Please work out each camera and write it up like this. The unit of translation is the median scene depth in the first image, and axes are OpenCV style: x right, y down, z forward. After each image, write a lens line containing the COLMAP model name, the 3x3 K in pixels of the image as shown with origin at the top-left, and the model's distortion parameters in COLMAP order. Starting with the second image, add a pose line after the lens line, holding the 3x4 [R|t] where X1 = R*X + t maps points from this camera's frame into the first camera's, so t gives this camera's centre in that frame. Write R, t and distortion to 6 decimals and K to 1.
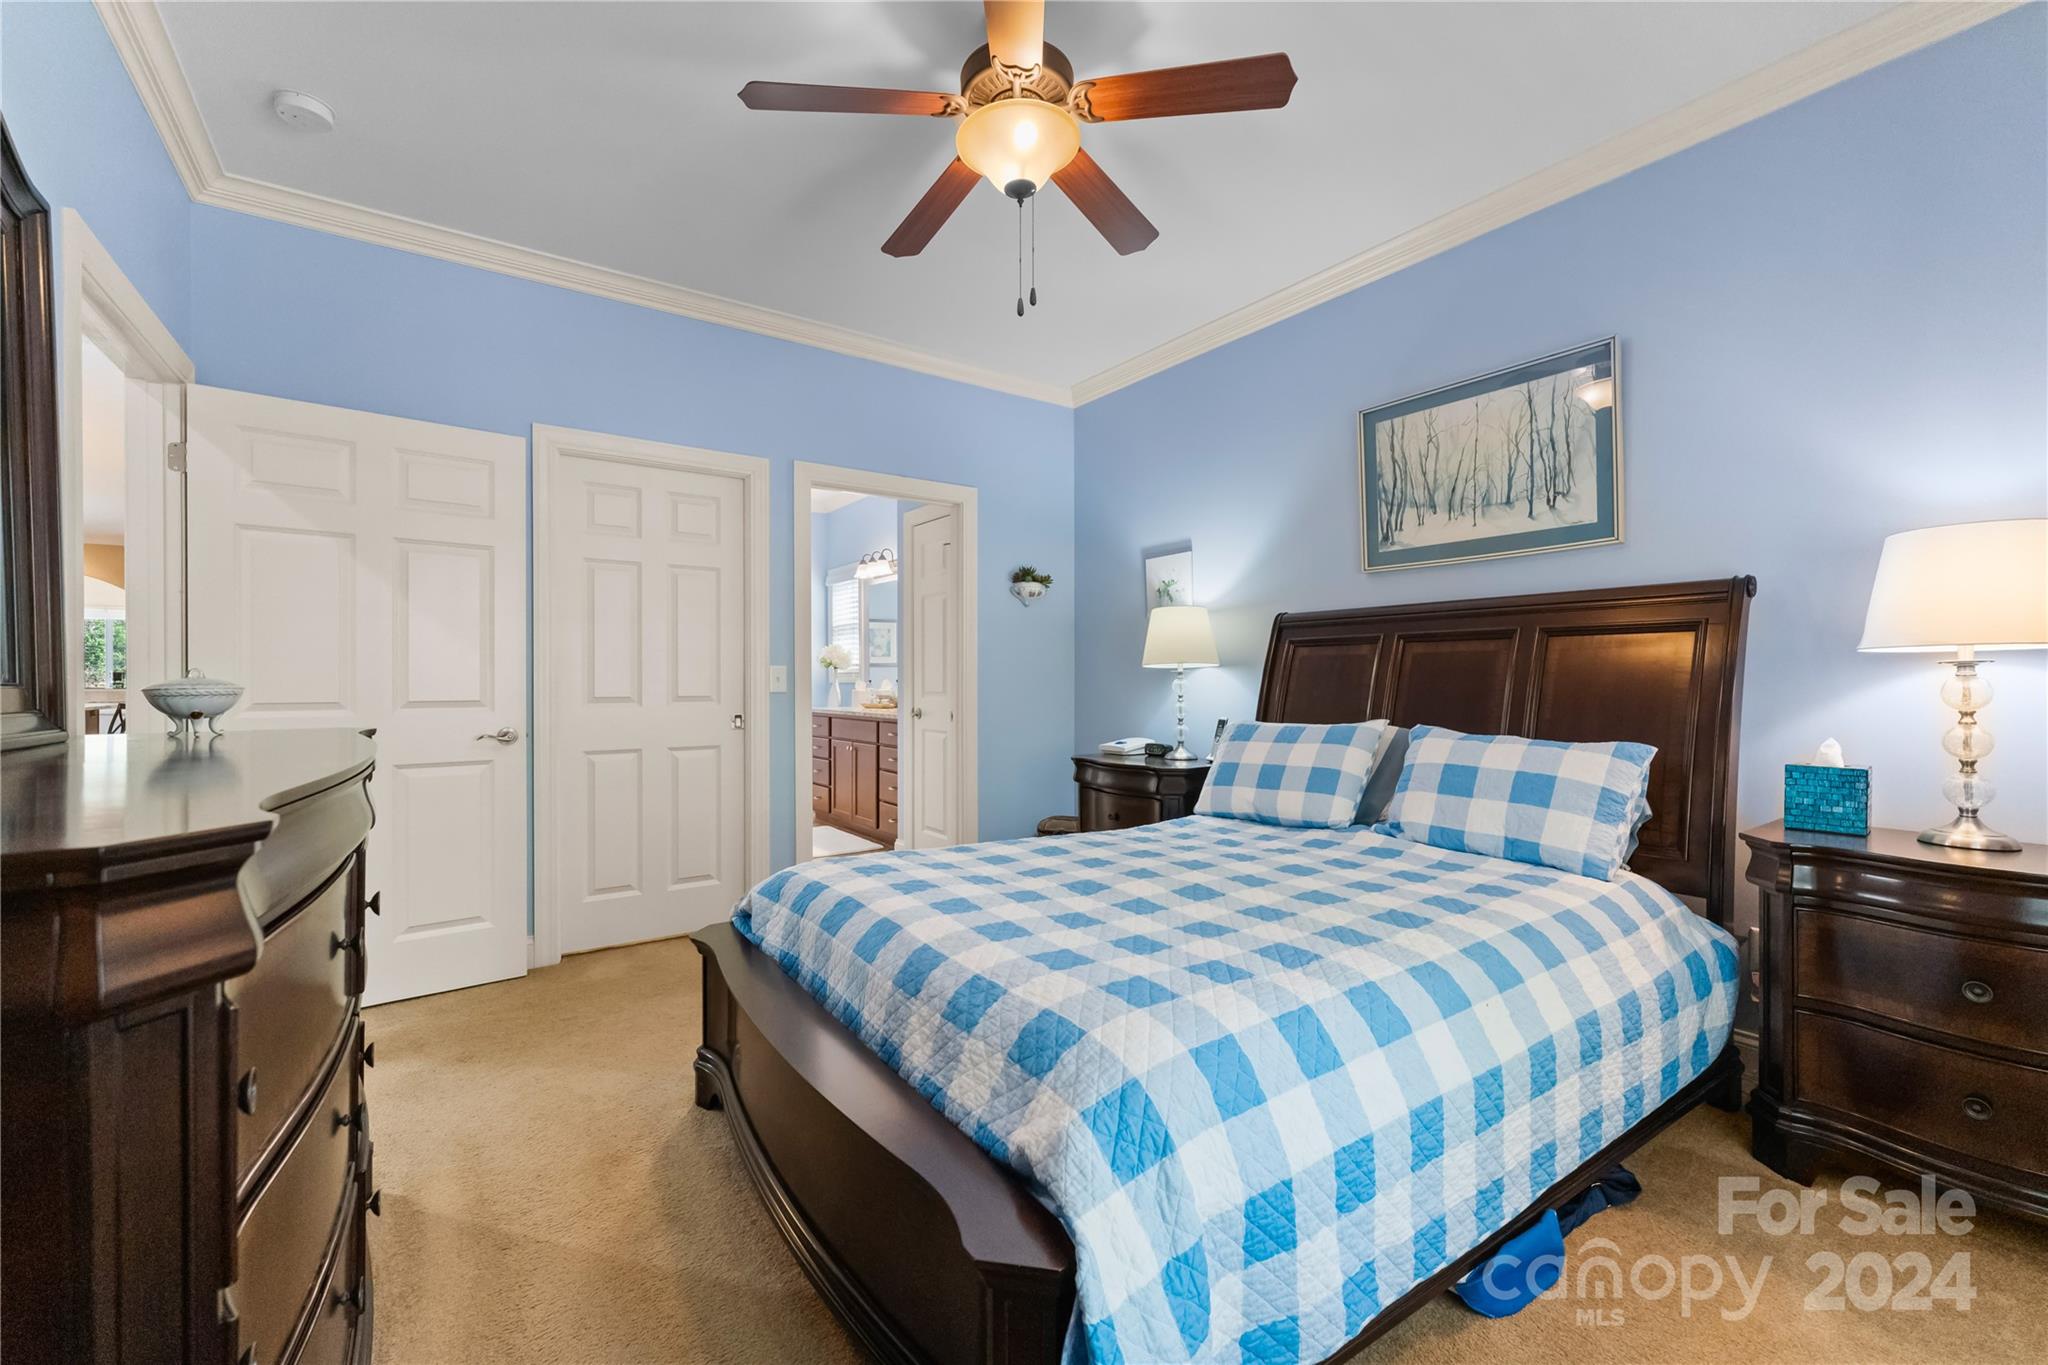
lens RADIAL K [[831.6, 0, 1027.9], [0, 831.6, 669.0], [0, 0, 1]] dist [-0.000680, 0.000171]
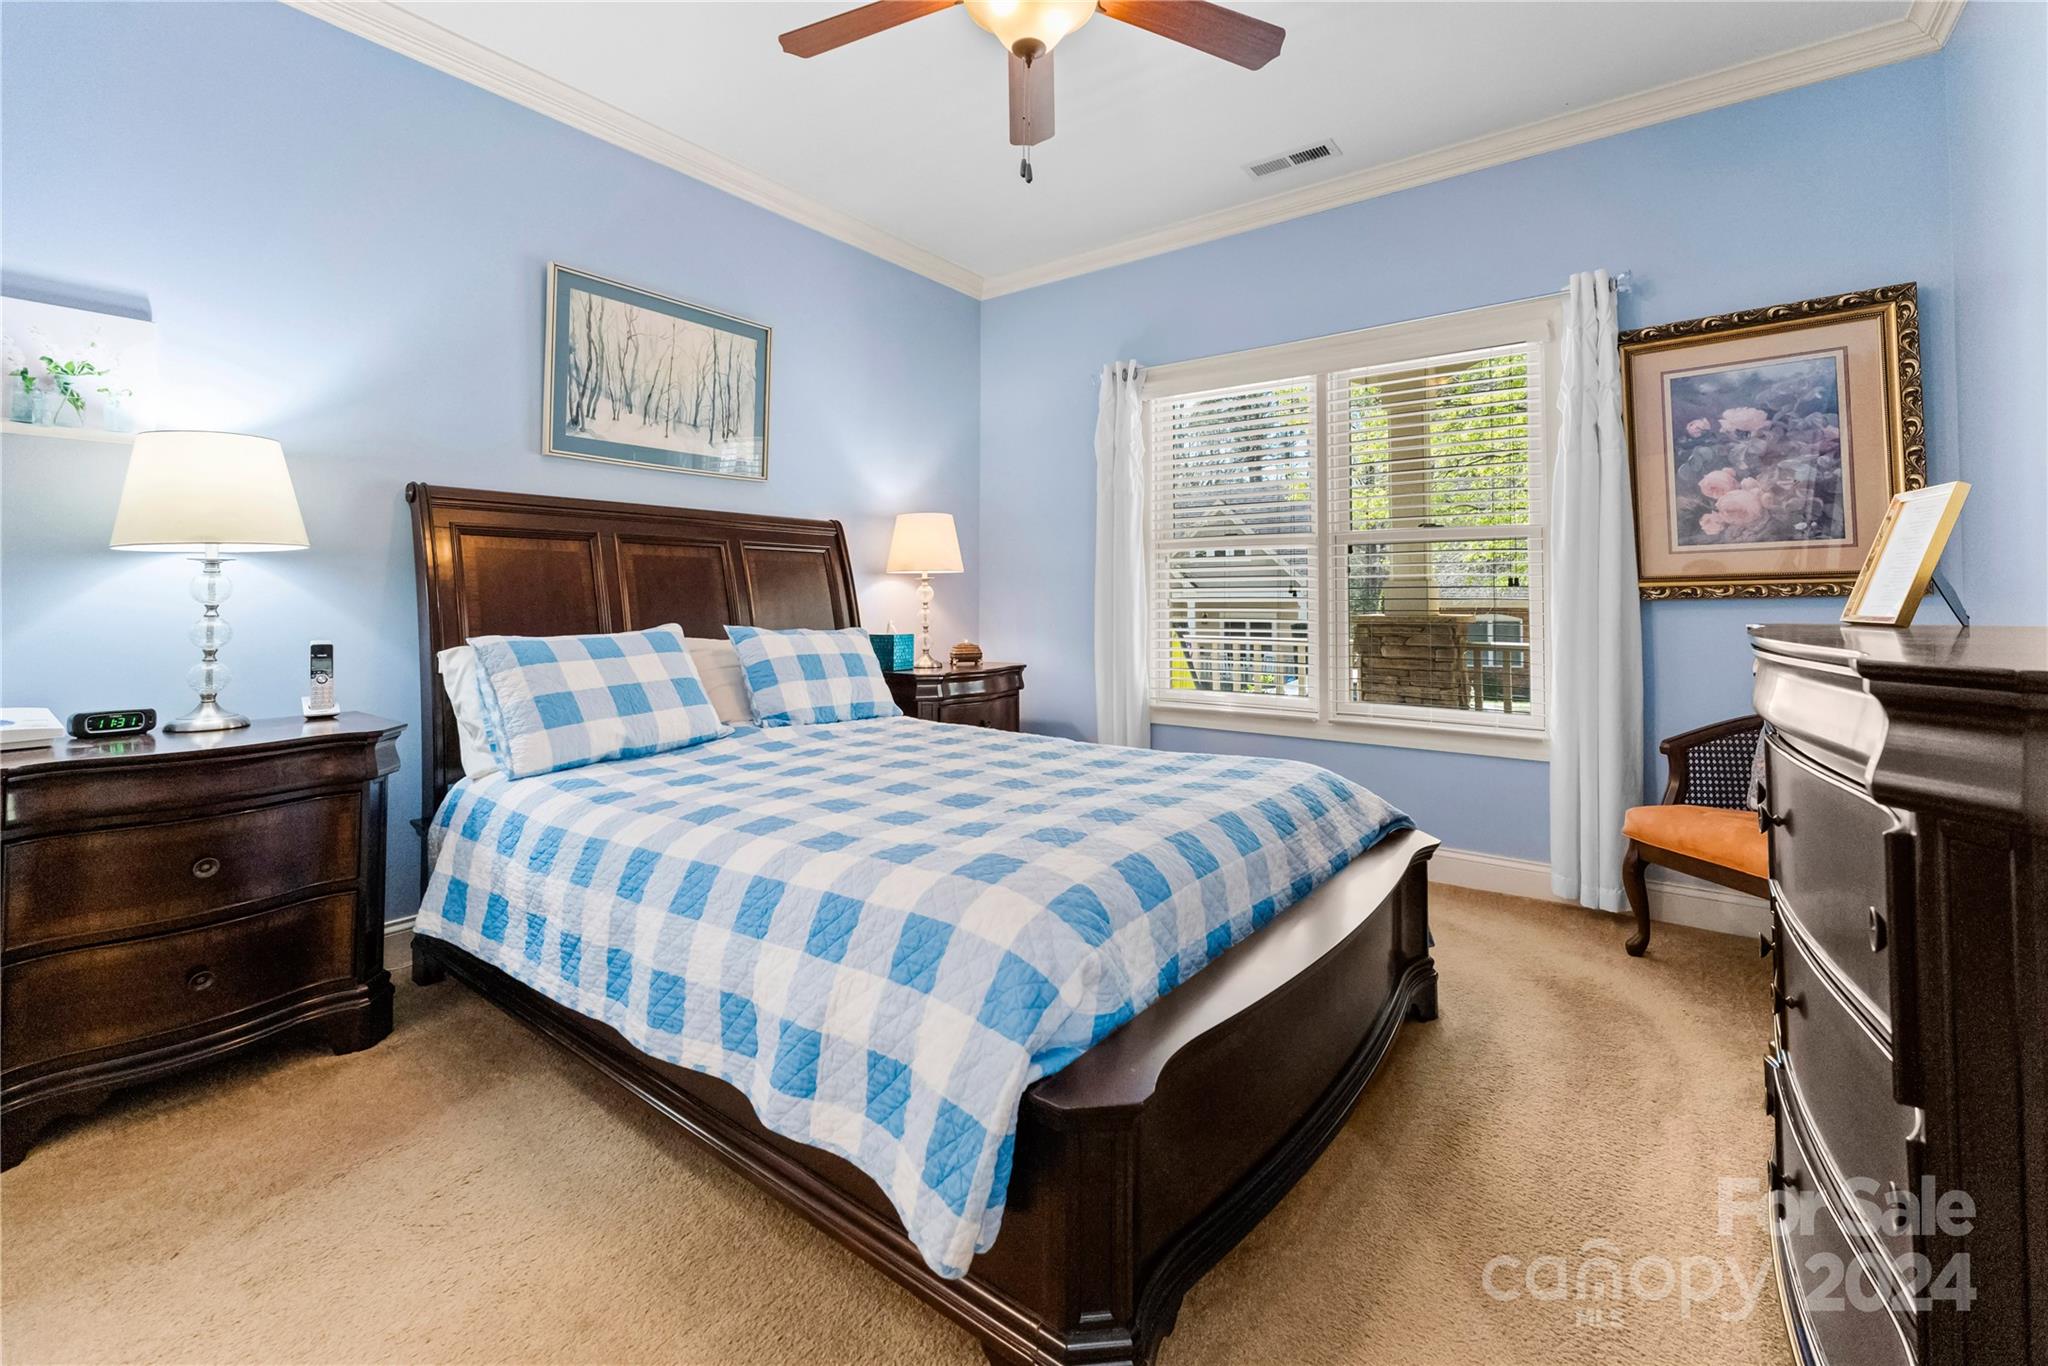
lens RADIAL K [[847.7, 0, 1001.8], [0, 847.7, 573.0], [0, 0, 1]] dist [-0.001760, -0.000112]
pose [[-0.277849, 0.013174, 0.960534, -0.576989], [-0.028416, 0.999356, -0.021926, 0.011203], [-0.960204, -0.033387, -0.277296, 0.828745]]
